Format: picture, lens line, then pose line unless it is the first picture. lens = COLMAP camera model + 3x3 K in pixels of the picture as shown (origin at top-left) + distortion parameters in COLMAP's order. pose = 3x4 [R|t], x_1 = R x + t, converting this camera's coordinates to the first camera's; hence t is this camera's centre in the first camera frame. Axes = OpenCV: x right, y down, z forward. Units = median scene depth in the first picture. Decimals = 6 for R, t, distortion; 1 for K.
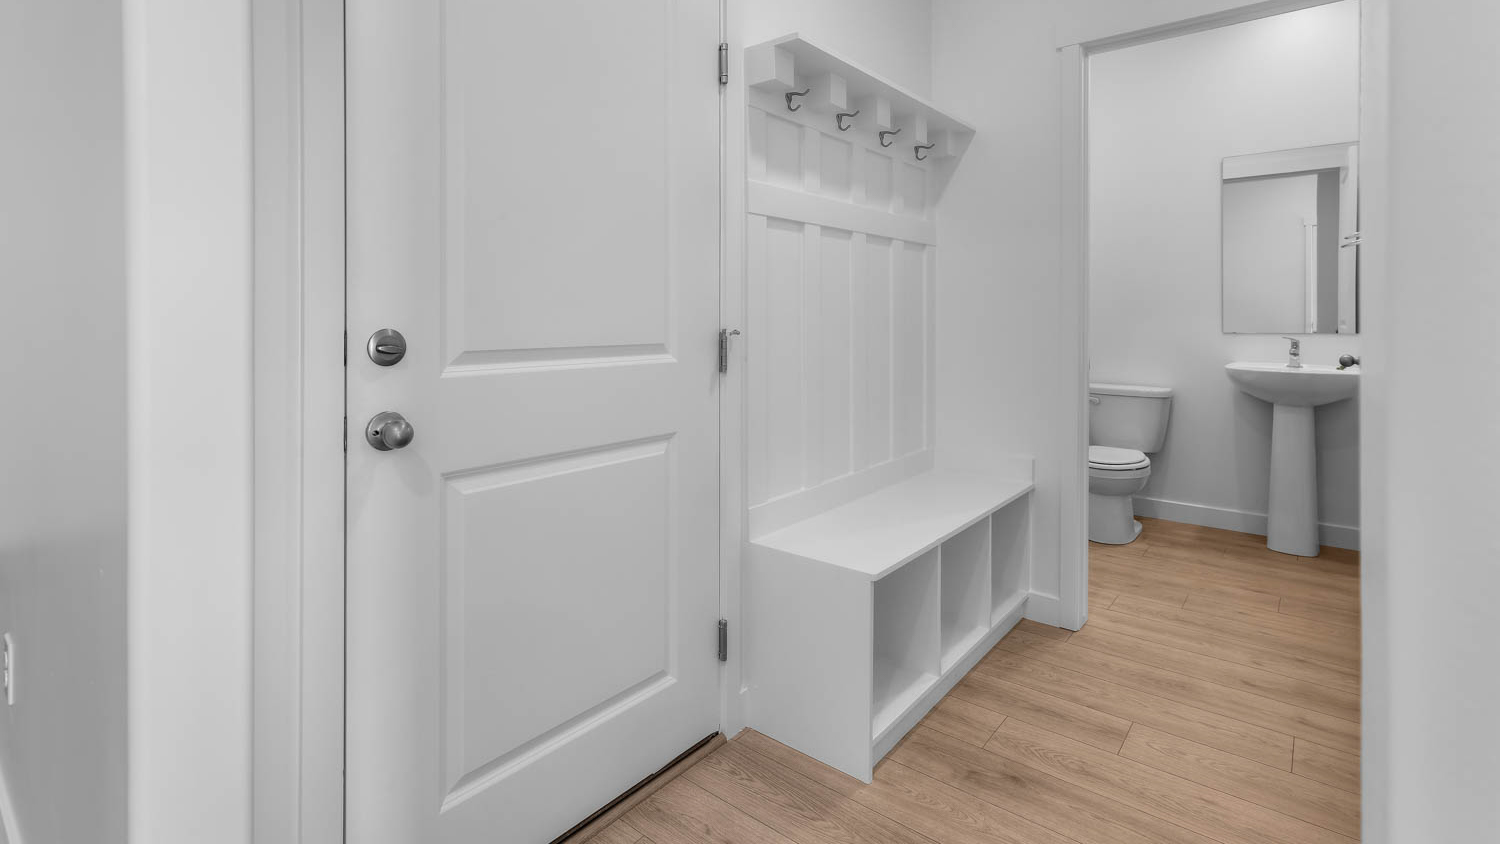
lens RADIAL K [[750.2, 0, 769.7], [0, 750.2, 444.8], [0, 0, 1]] dist [0.001014, 0.000173]
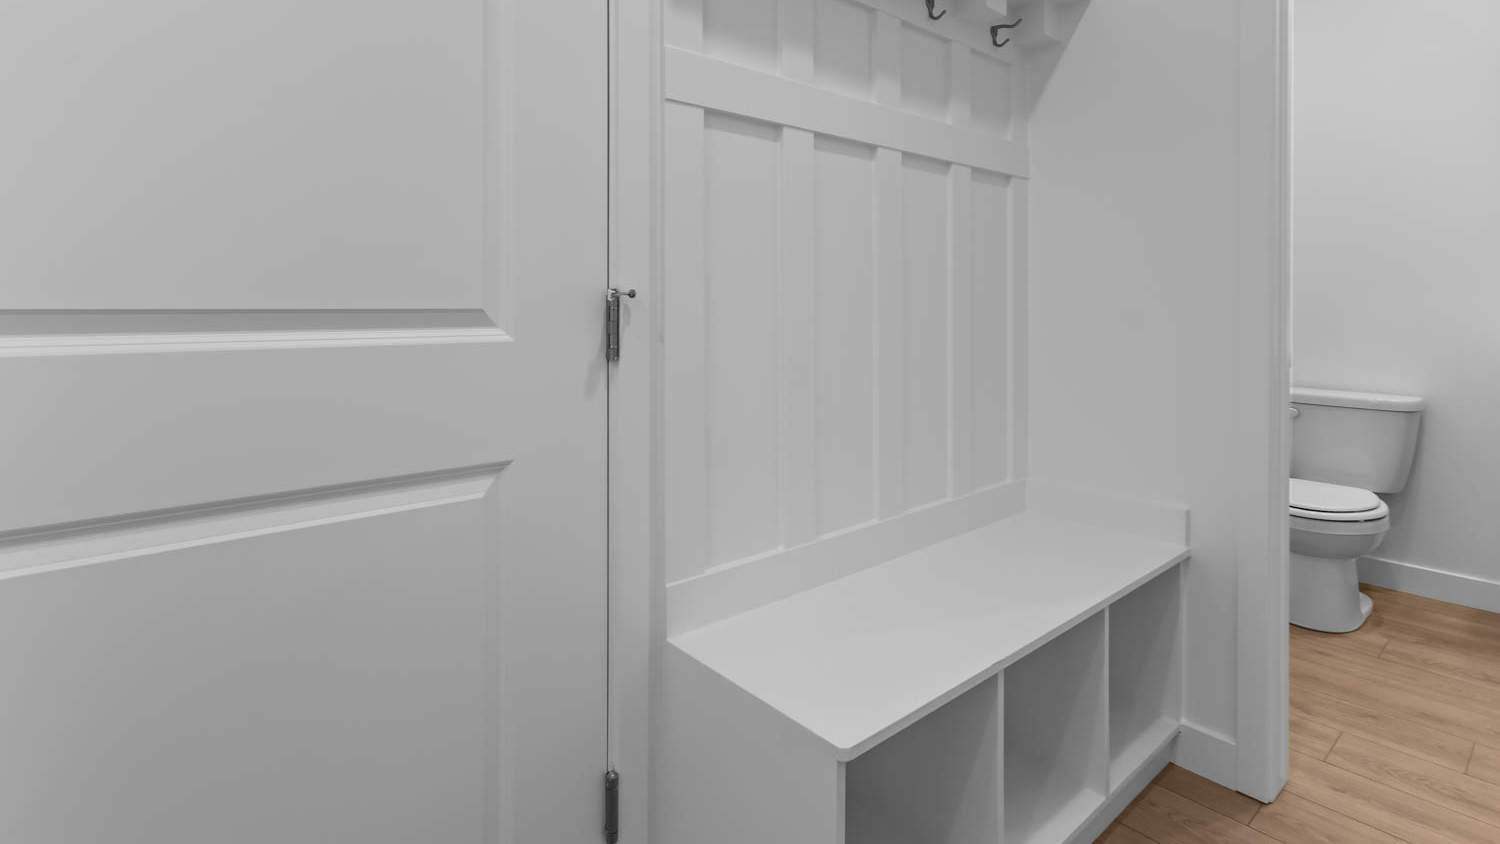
lens RADIAL K [[787.8, 0, 727.7], [0, 787.8, 382.2], [0, 0, 1]] dist [0.003151, -0.000461]
pose [[0.979143, 0.024845, -0.201646, 0.106858], [-0.038713, 0.997126, -0.065121, -0.028754], [0.199449, 0.071569, 0.977291, 0.277713]]
